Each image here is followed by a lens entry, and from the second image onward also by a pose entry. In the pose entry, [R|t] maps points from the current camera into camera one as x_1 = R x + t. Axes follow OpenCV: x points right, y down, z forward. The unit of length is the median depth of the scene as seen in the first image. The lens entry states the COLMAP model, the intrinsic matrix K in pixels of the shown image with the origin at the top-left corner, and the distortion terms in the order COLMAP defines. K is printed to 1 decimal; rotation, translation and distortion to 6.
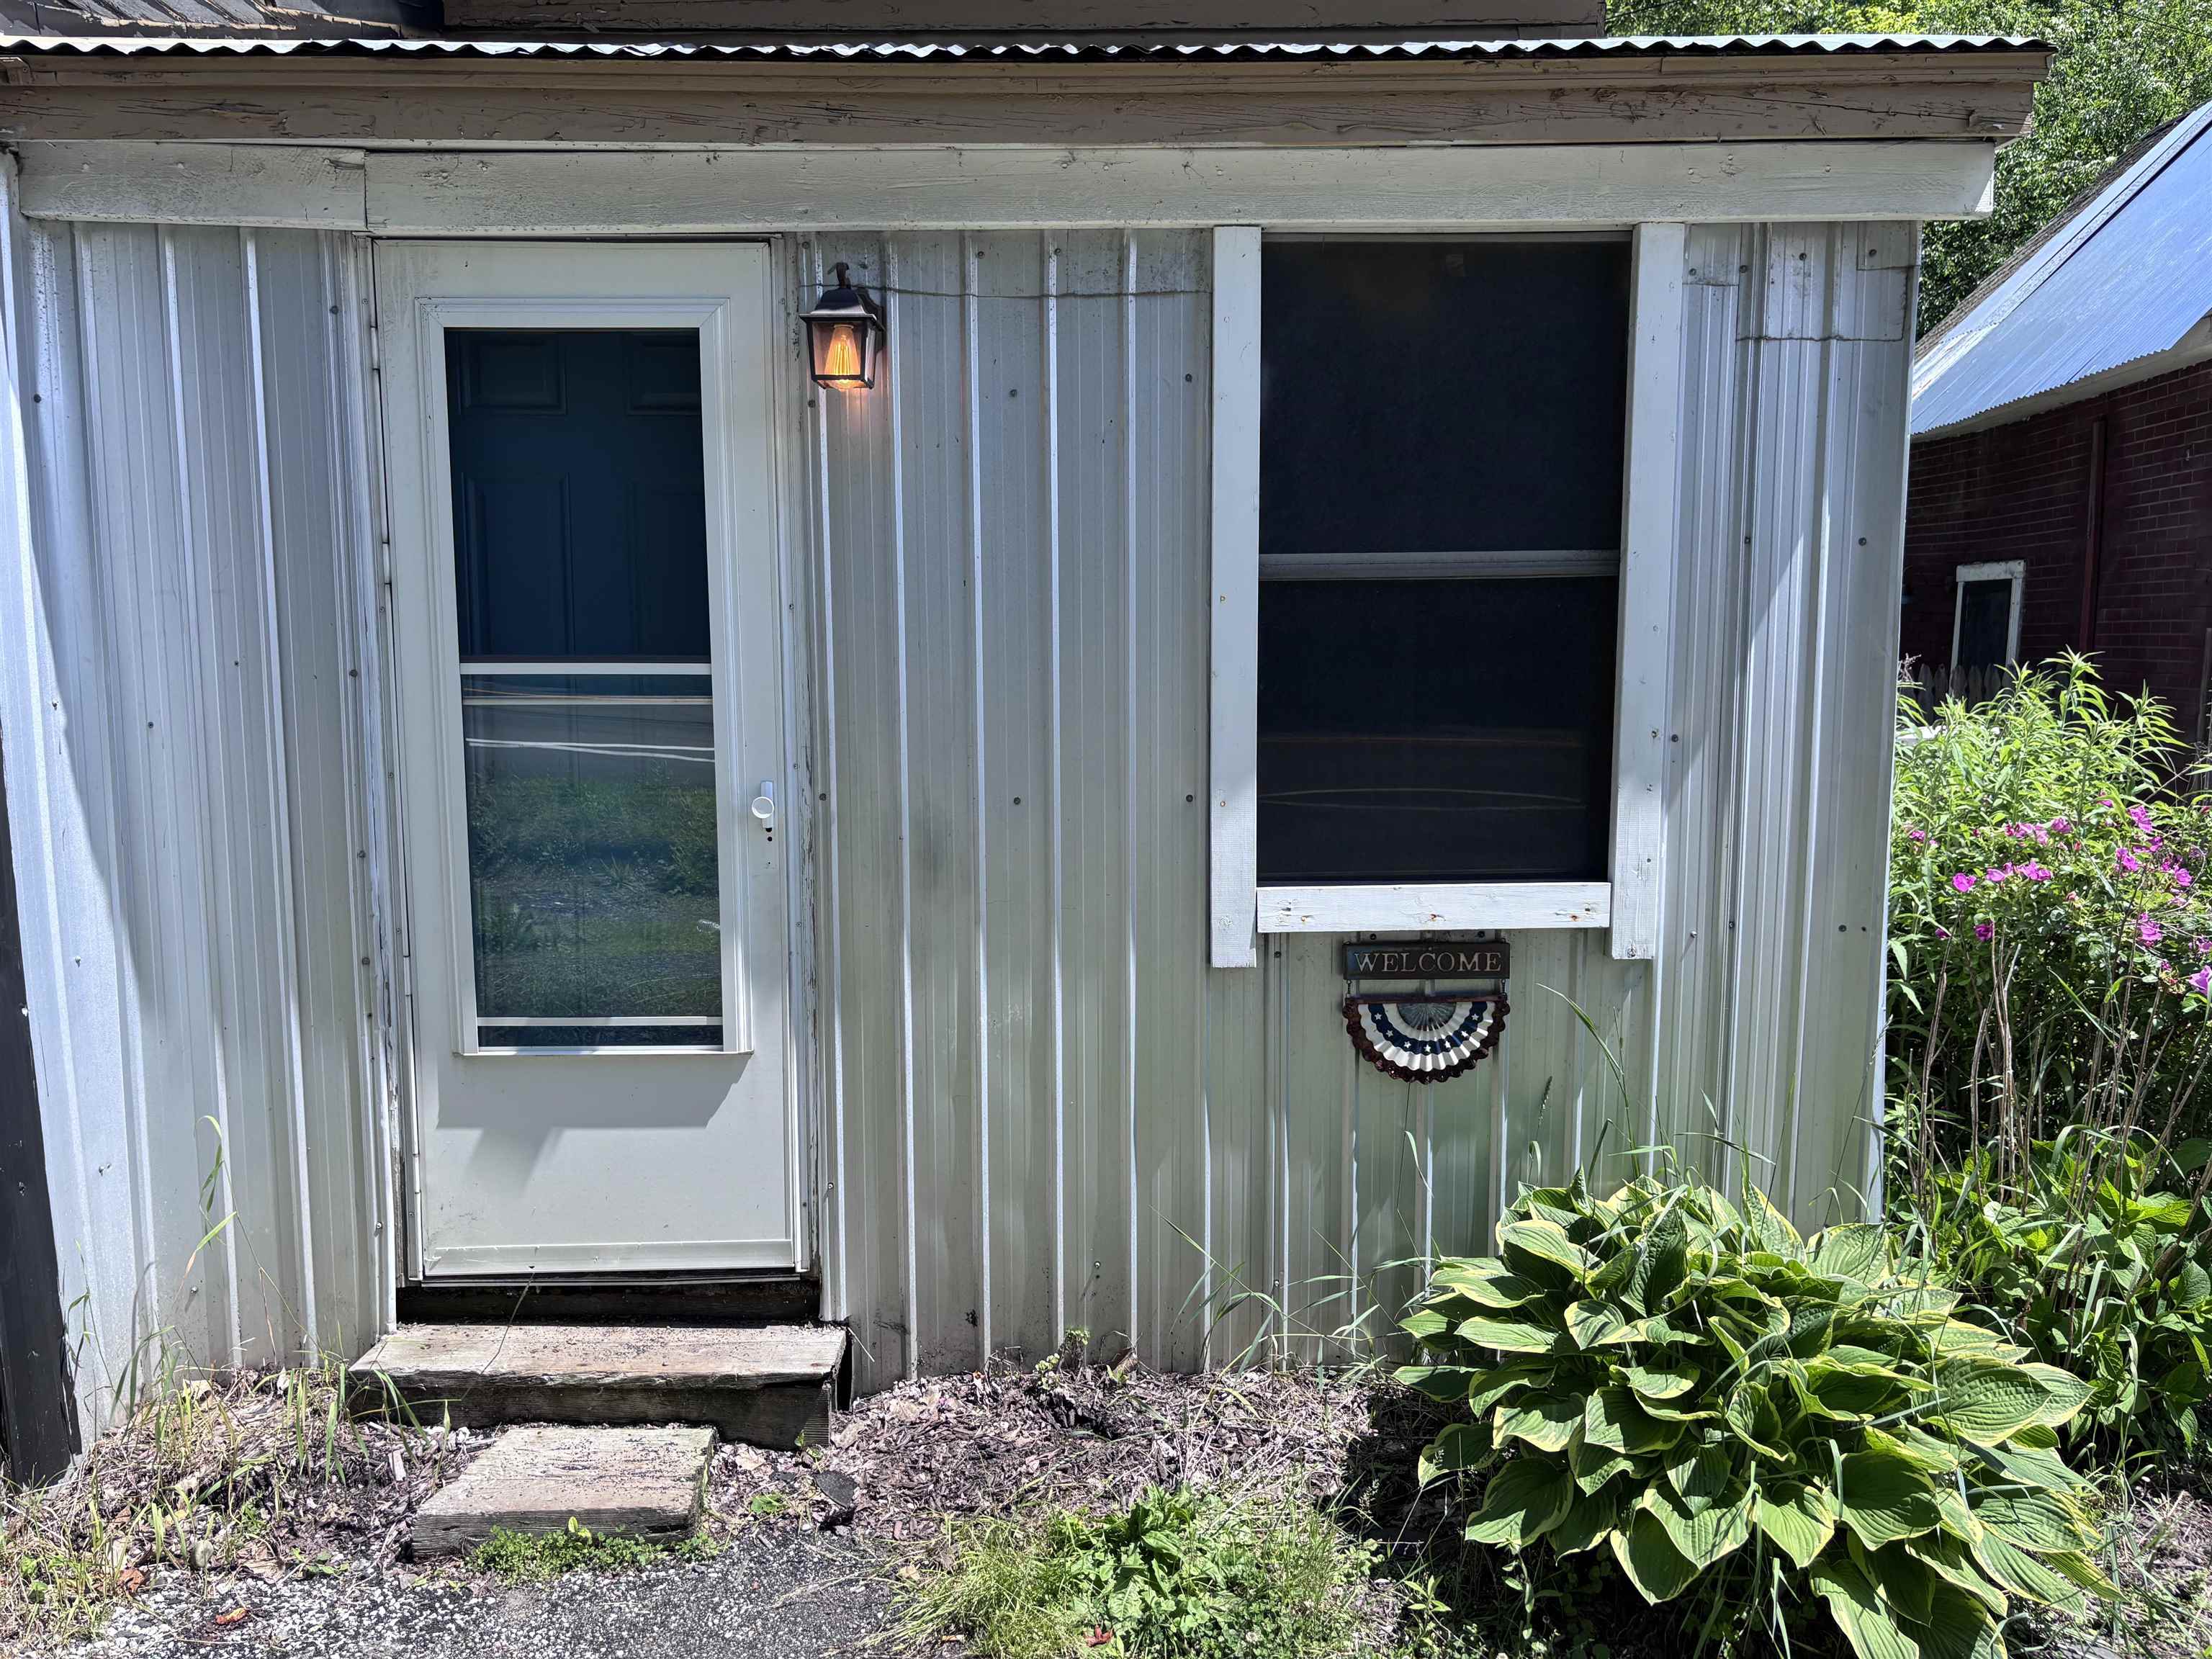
lens RADIAL K [[1663.6, 0, 1106.0], [0, 1663.6, 829.5], [0, 0, 1]] dist [0.054339, -0.050917]
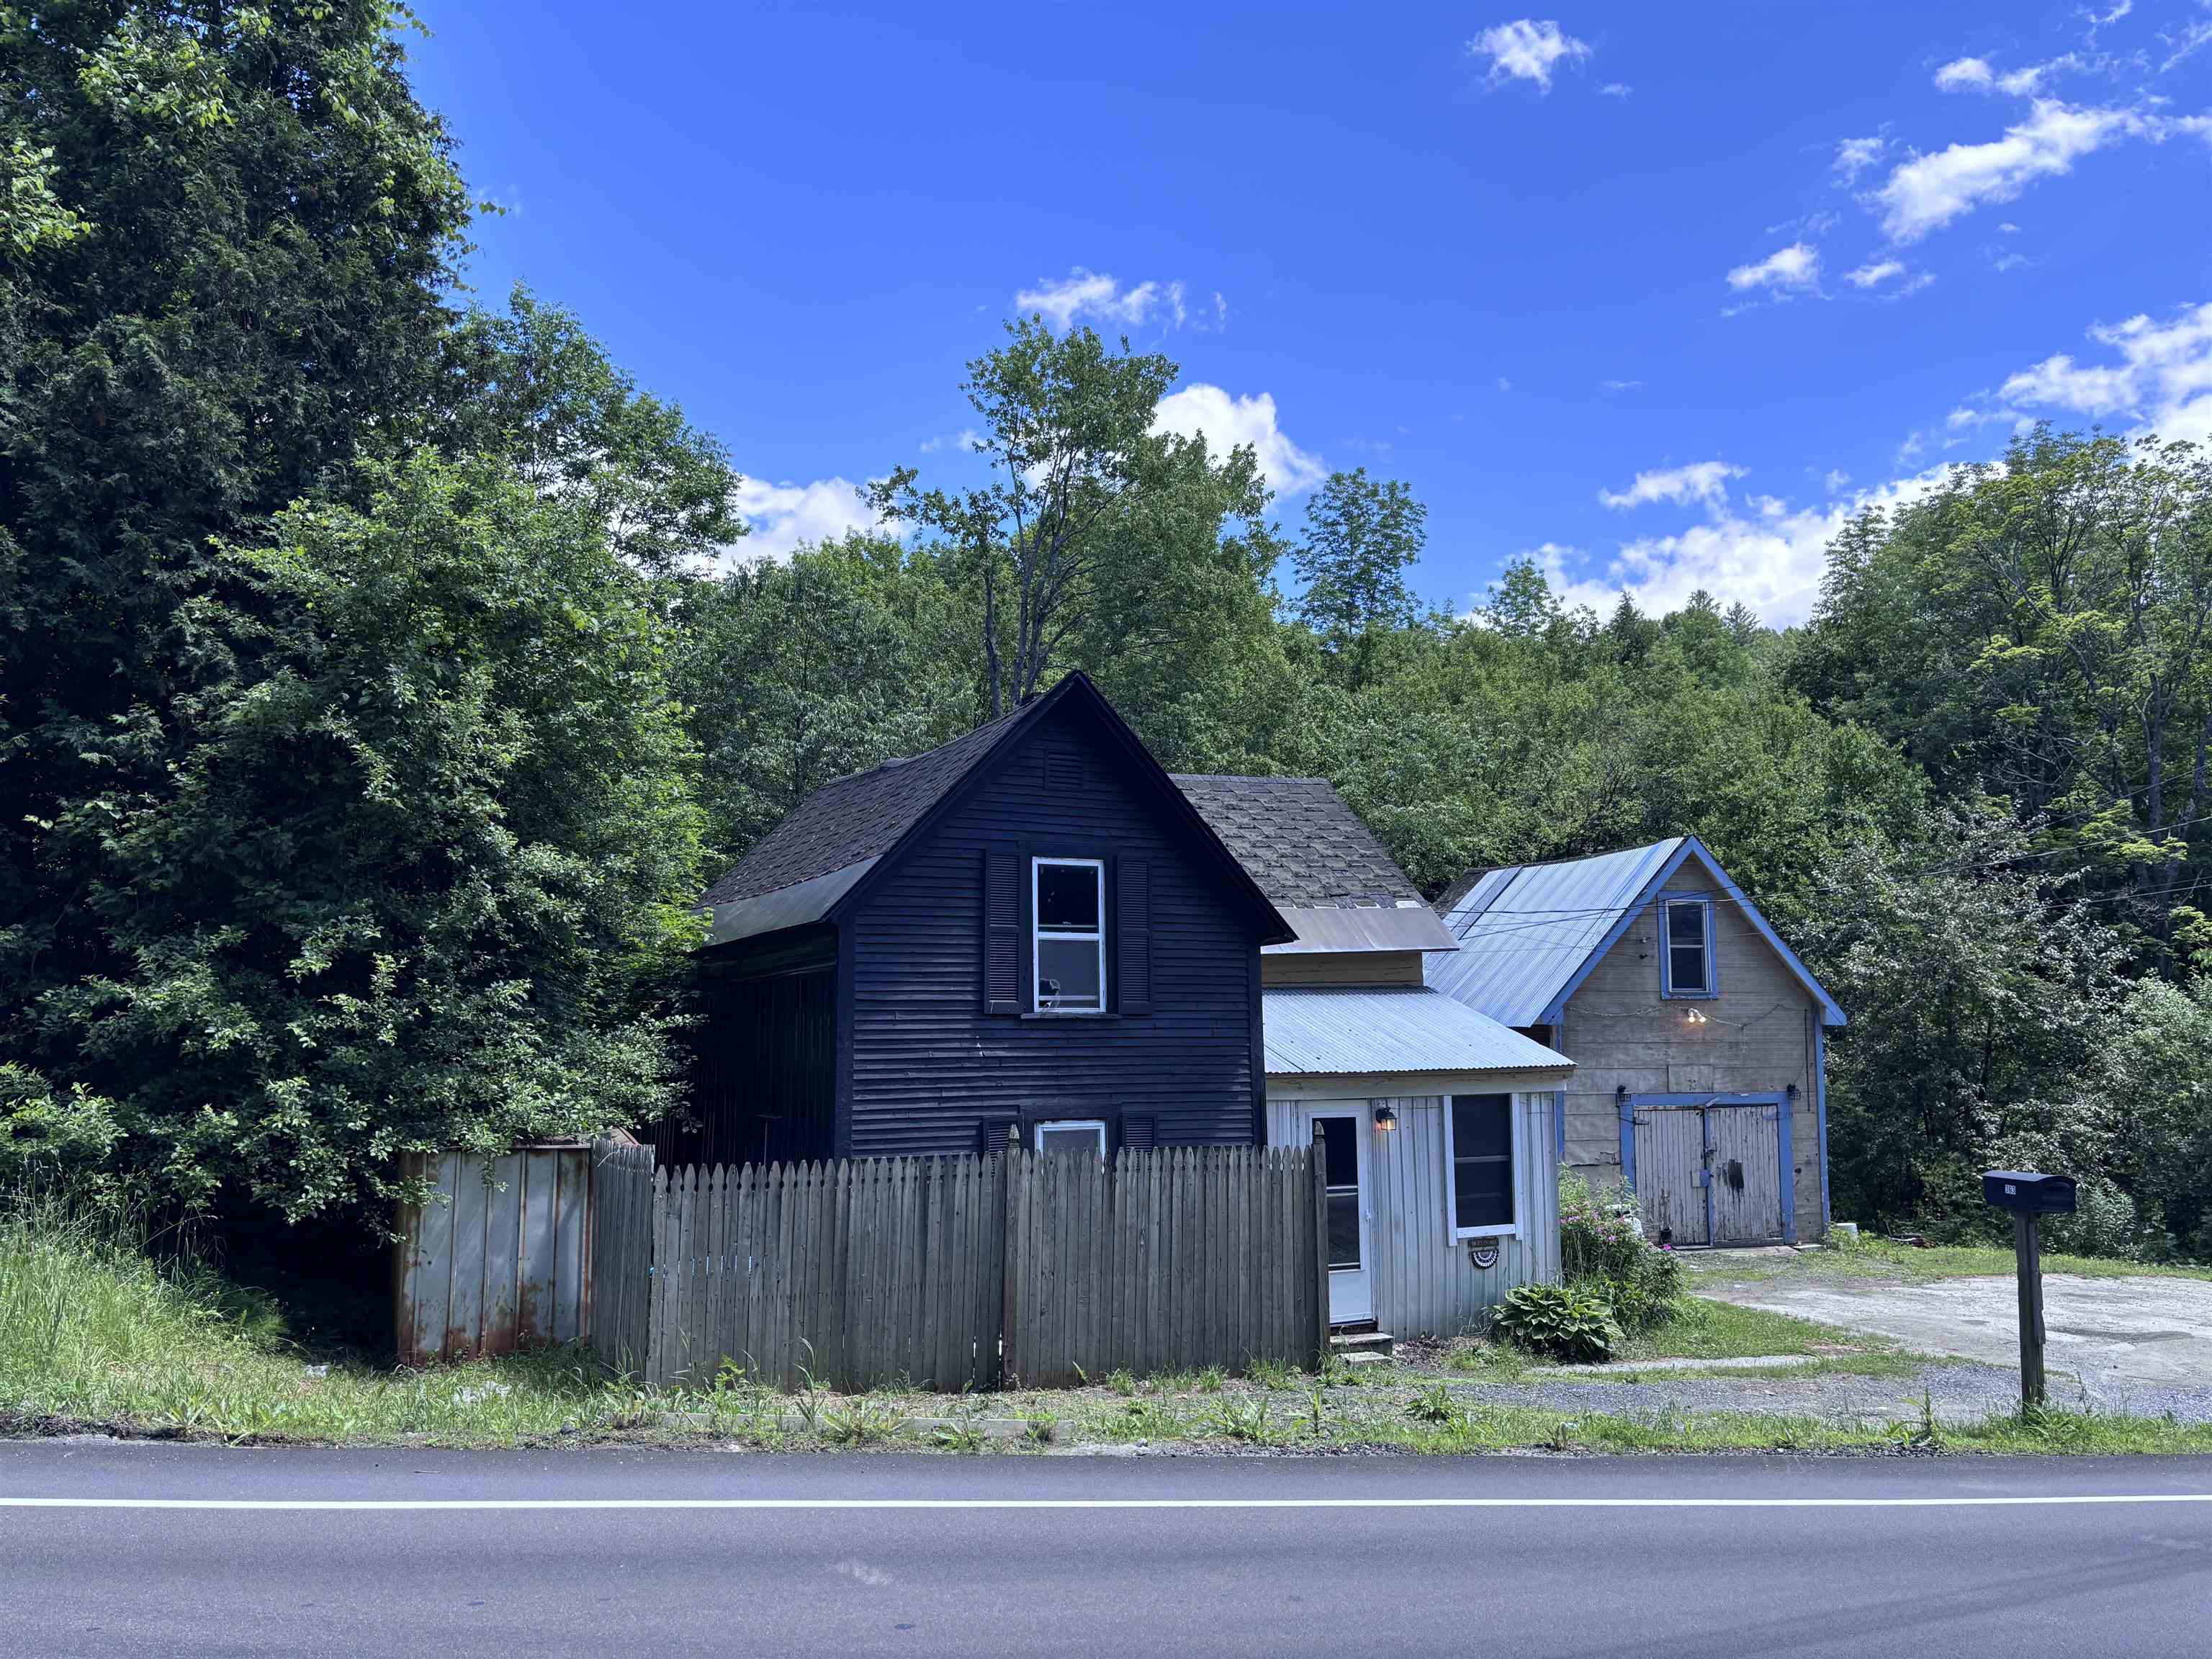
lens RADIAL K [[1663.6, 0, 1106.0], [0, 1663.6, 829.5], [0, 0, 1]] dist [0.054339, -0.050917]
pose [[0.915680, 0.039271, 0.399985, -2.815504], [0.038157, 0.982225, -0.183788, -0.249283], [-0.400093, 0.183553, 0.897905, -3.154568]]
